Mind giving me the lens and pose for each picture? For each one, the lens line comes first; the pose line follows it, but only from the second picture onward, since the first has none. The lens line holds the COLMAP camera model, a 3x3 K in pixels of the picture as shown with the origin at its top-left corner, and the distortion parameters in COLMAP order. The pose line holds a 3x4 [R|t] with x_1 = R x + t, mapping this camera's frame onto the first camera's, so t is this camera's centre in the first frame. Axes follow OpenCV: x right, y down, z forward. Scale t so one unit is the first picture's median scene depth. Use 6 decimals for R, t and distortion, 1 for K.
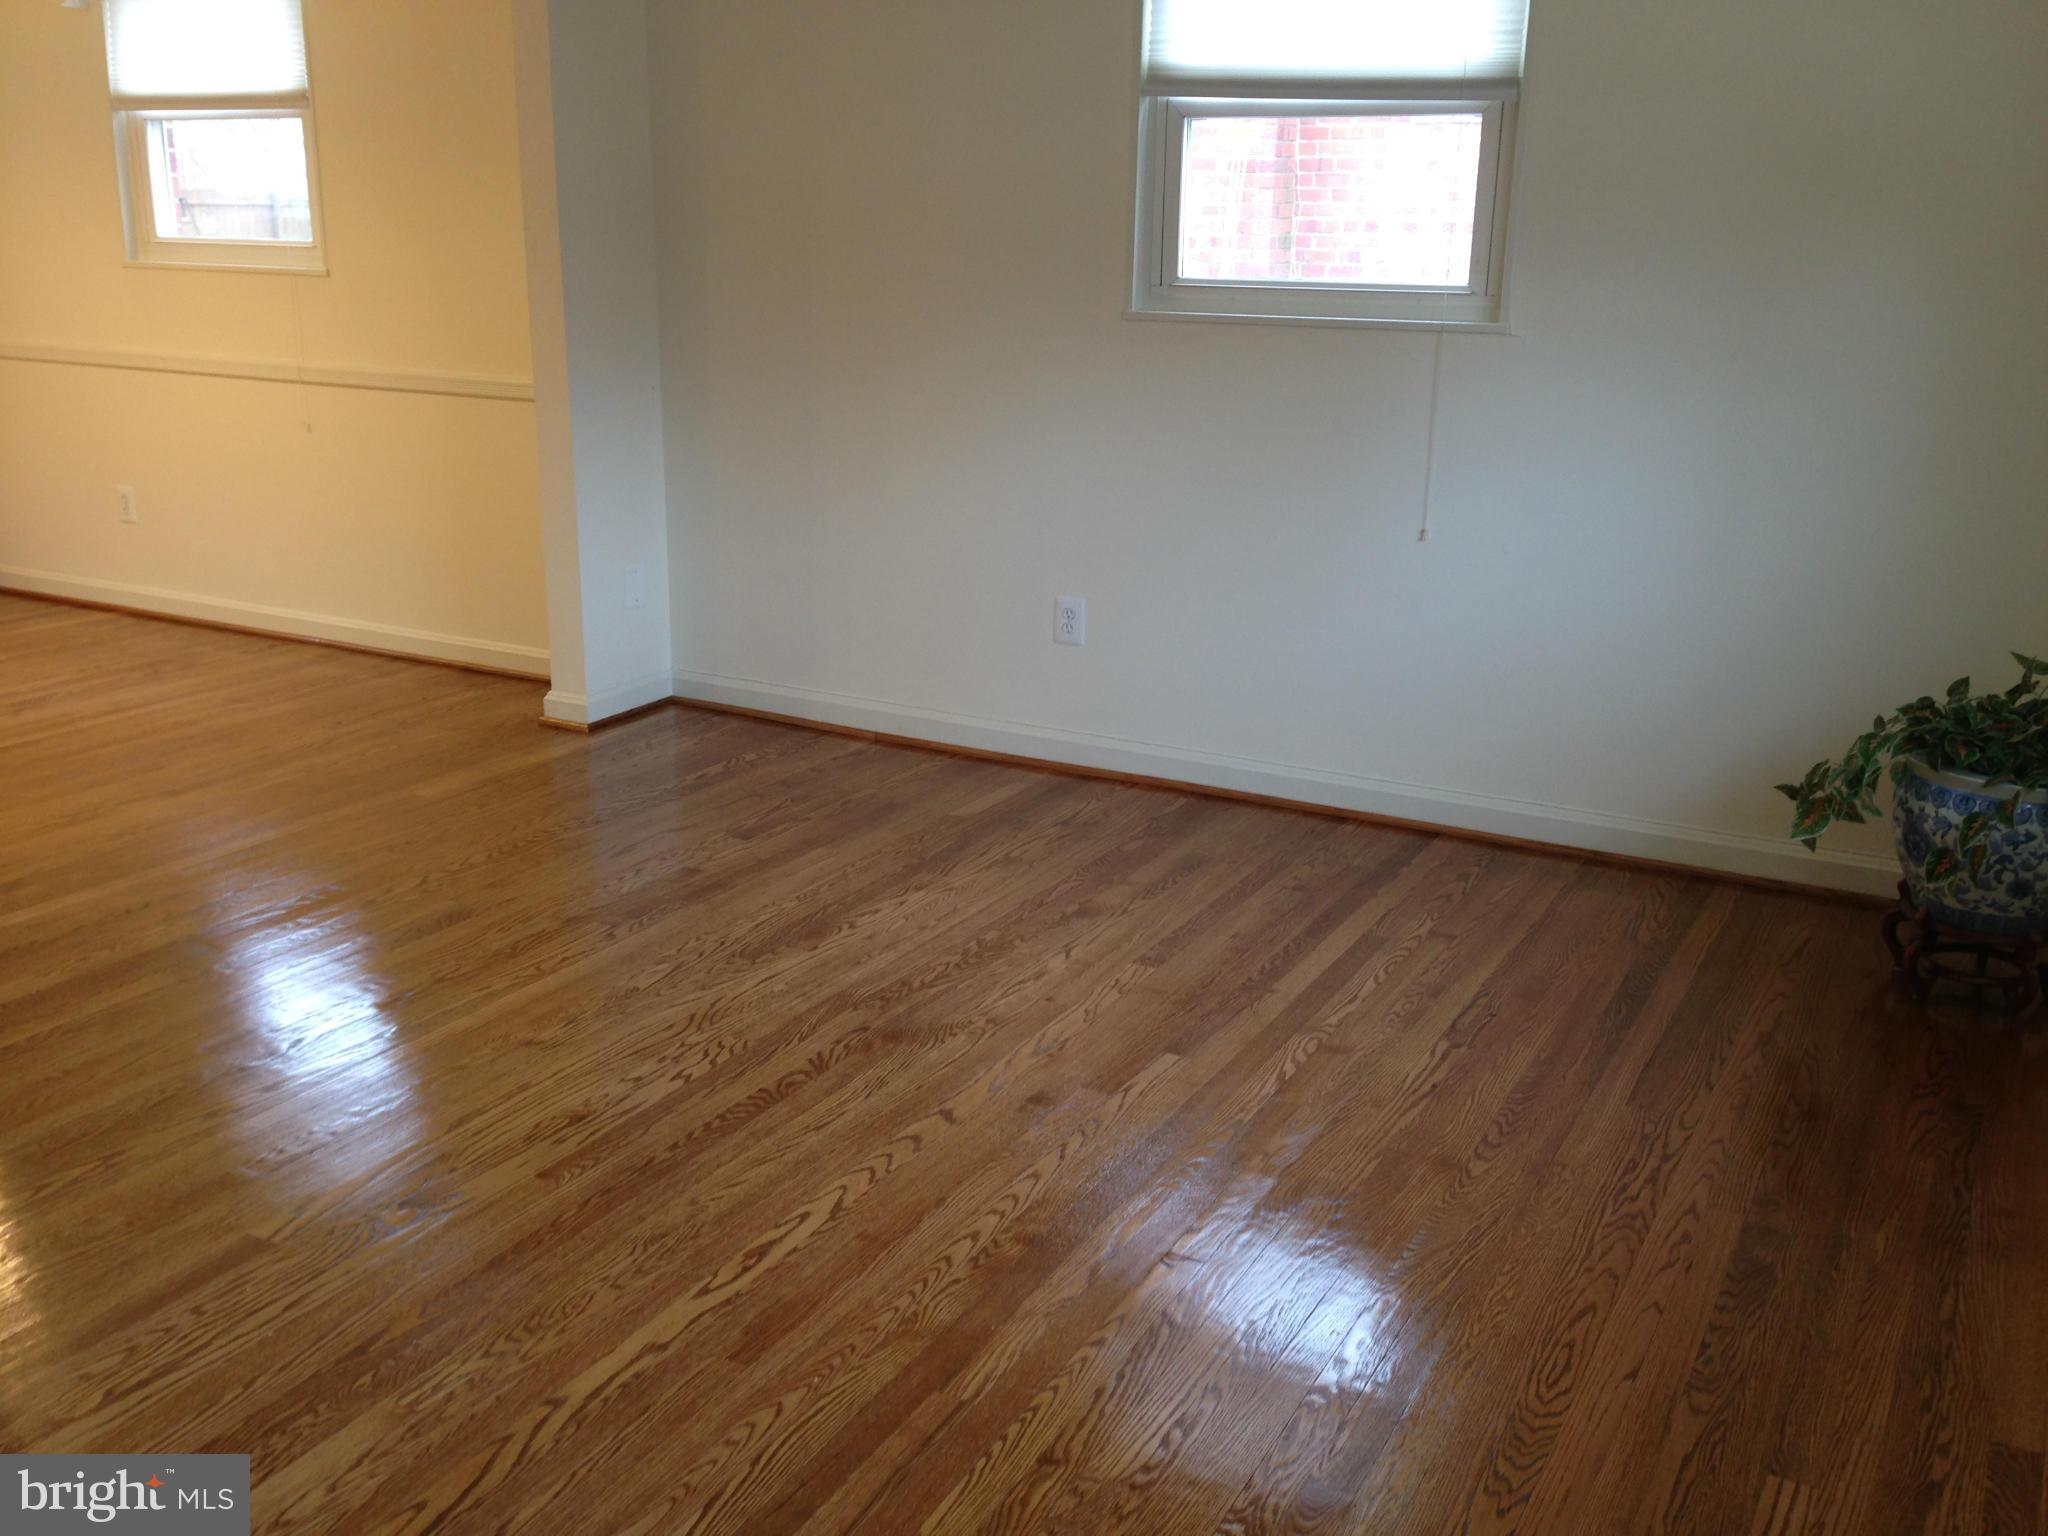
lens RADIAL K [[1884.2, 0, 1024.0], [0, 1884.2, 768.0], [0, 0, 1]] dist [0.088823, -0.116597]
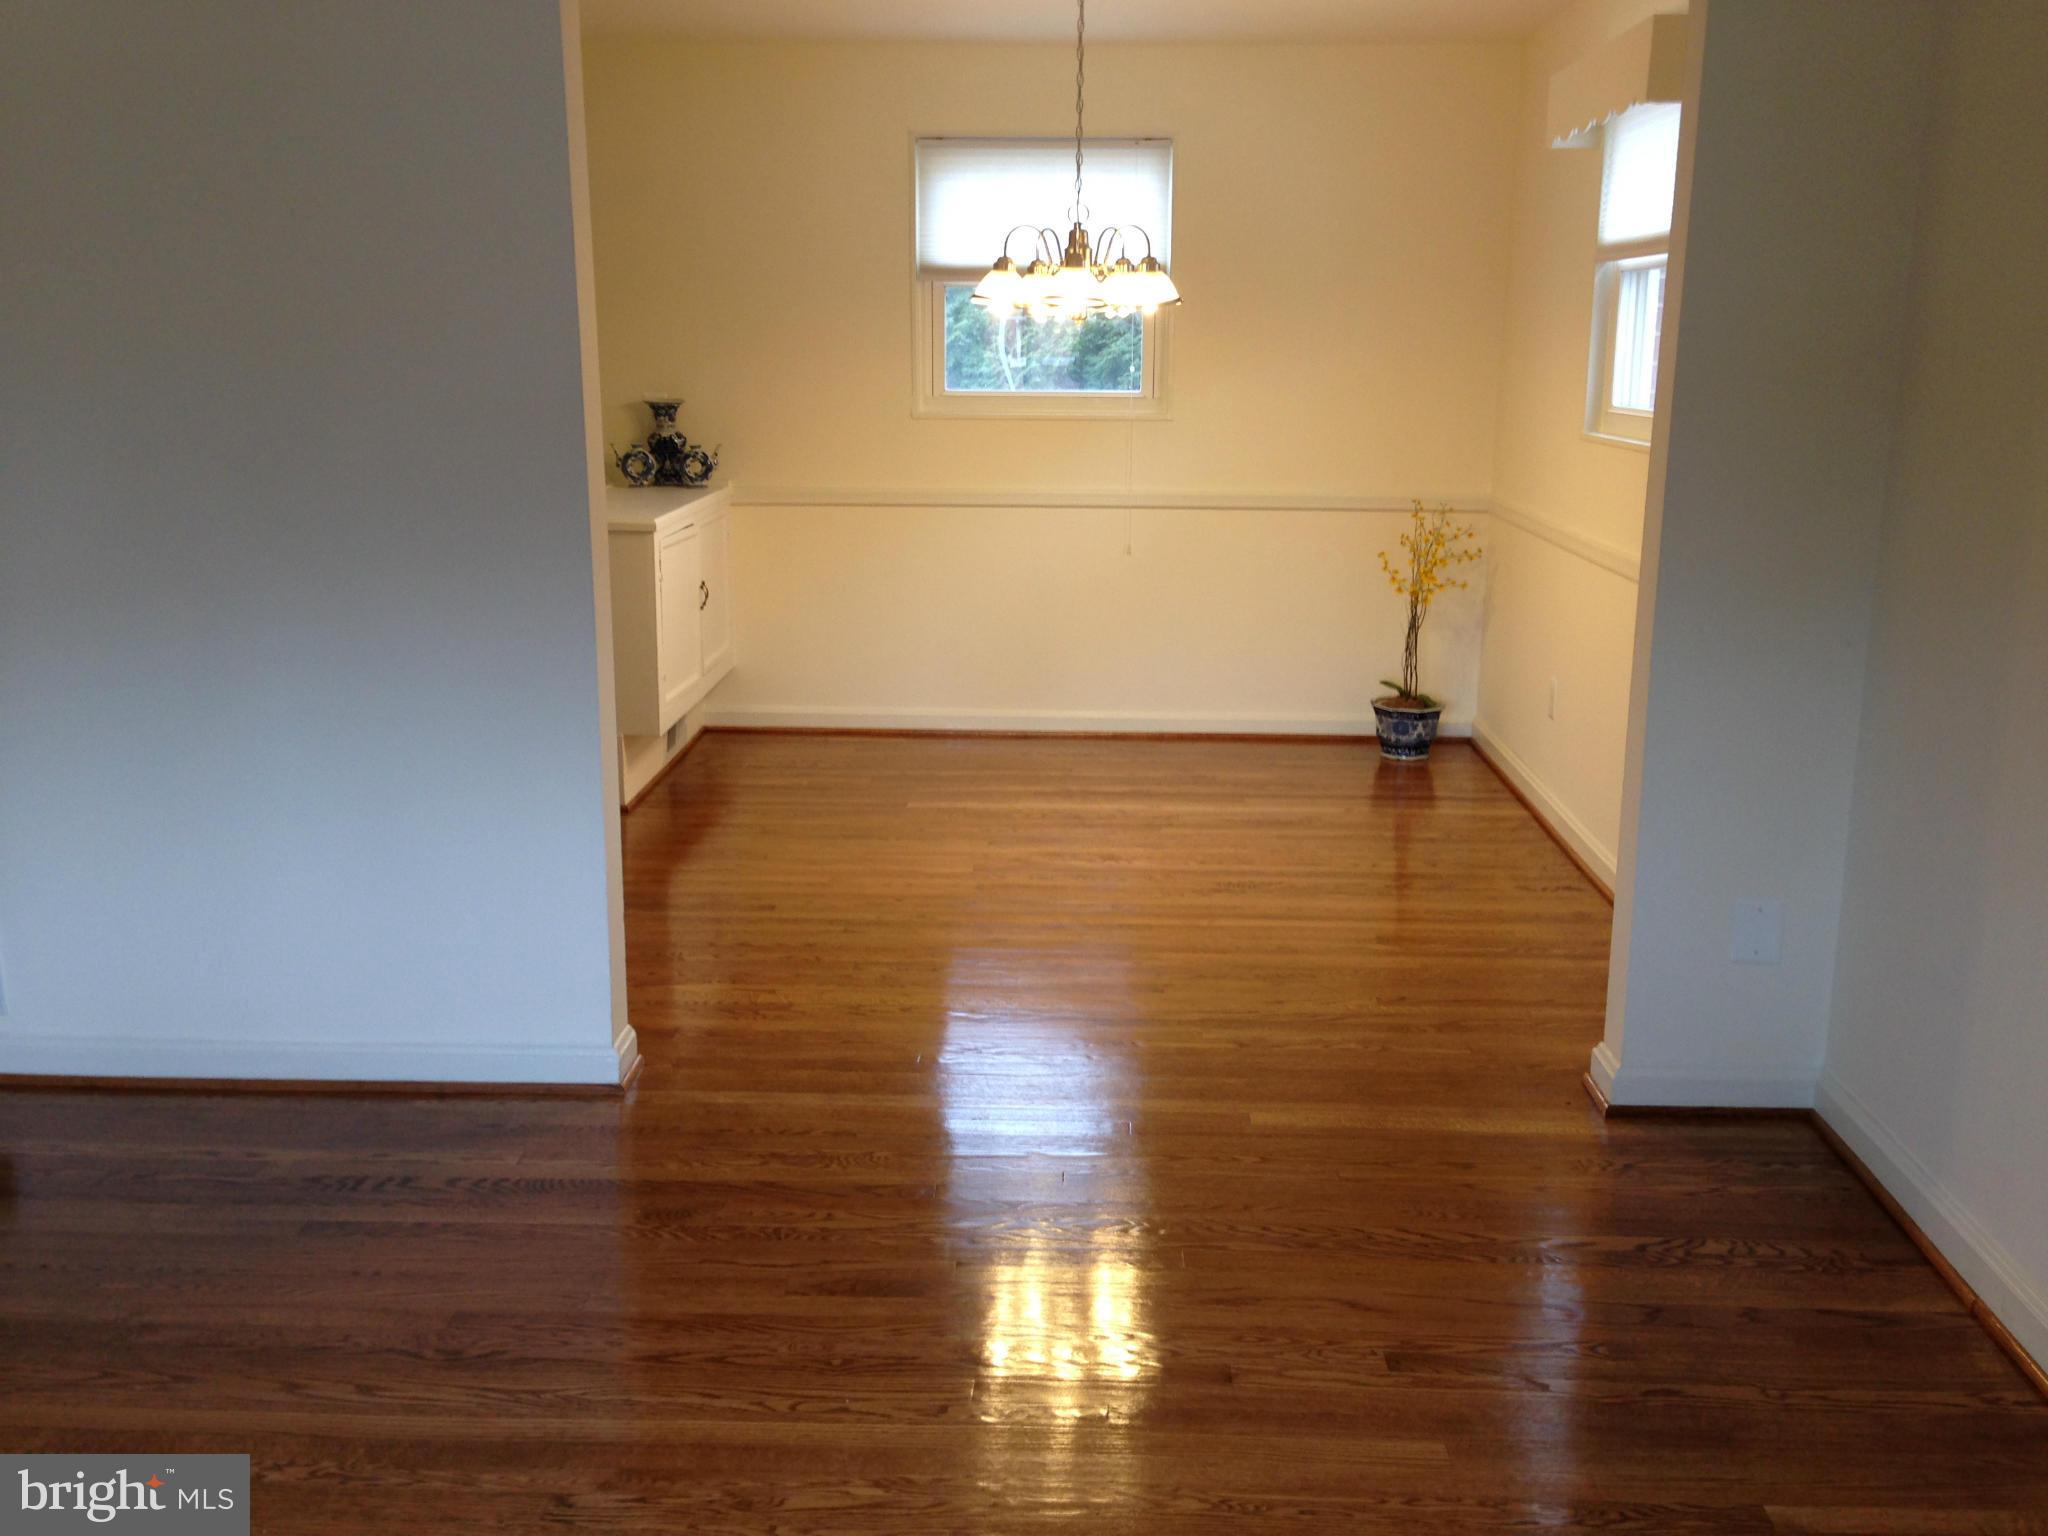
lens RADIAL K [[1884.2, 0, 1024.0], [0, 1884.2, 768.0], [0, 0, 1]] dist [0.088823, -0.116597]
pose [[0.444773, 0.182437, -0.876866, 0.377224], [-0.246848, 0.966086, 0.075791, -0.207013], [0.860955, 0.182742, 0.474724, 0.684899]]
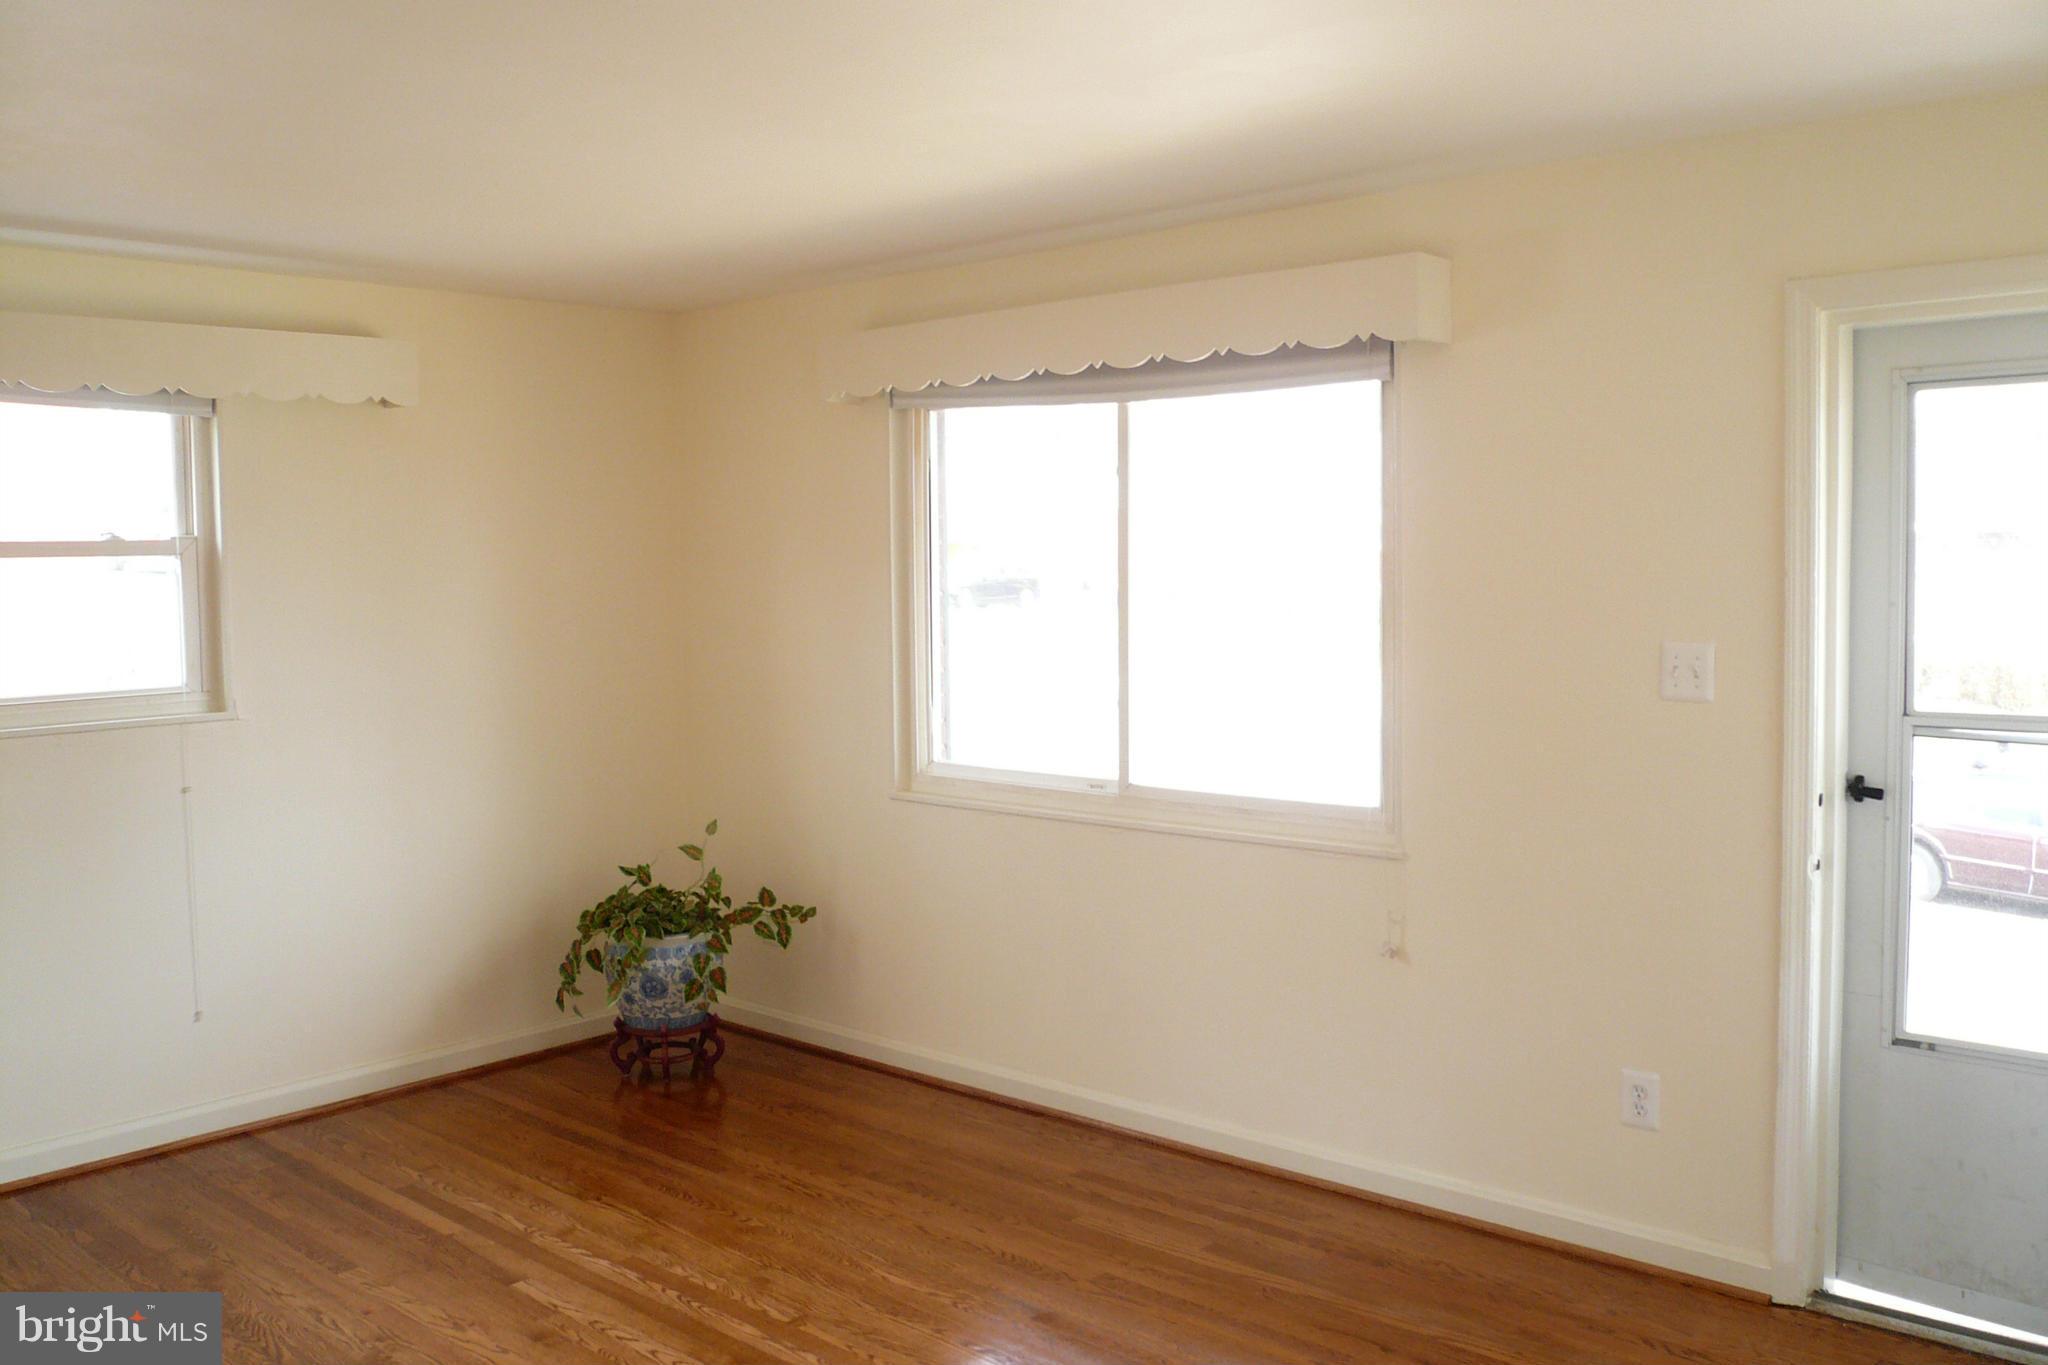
lens RADIAL K [[1724.1, 0, 1019.7], [0, 1724.1, 638.0], [0, 0, 1]] dist [-0.112155, 0.111317]
pose [[0.240704, -0.073005, 0.967849, -0.832492], [0.288628, 0.957441, 0.000439, -0.153358], [-0.926691, 0.279243, 0.251531, 0.250517]]
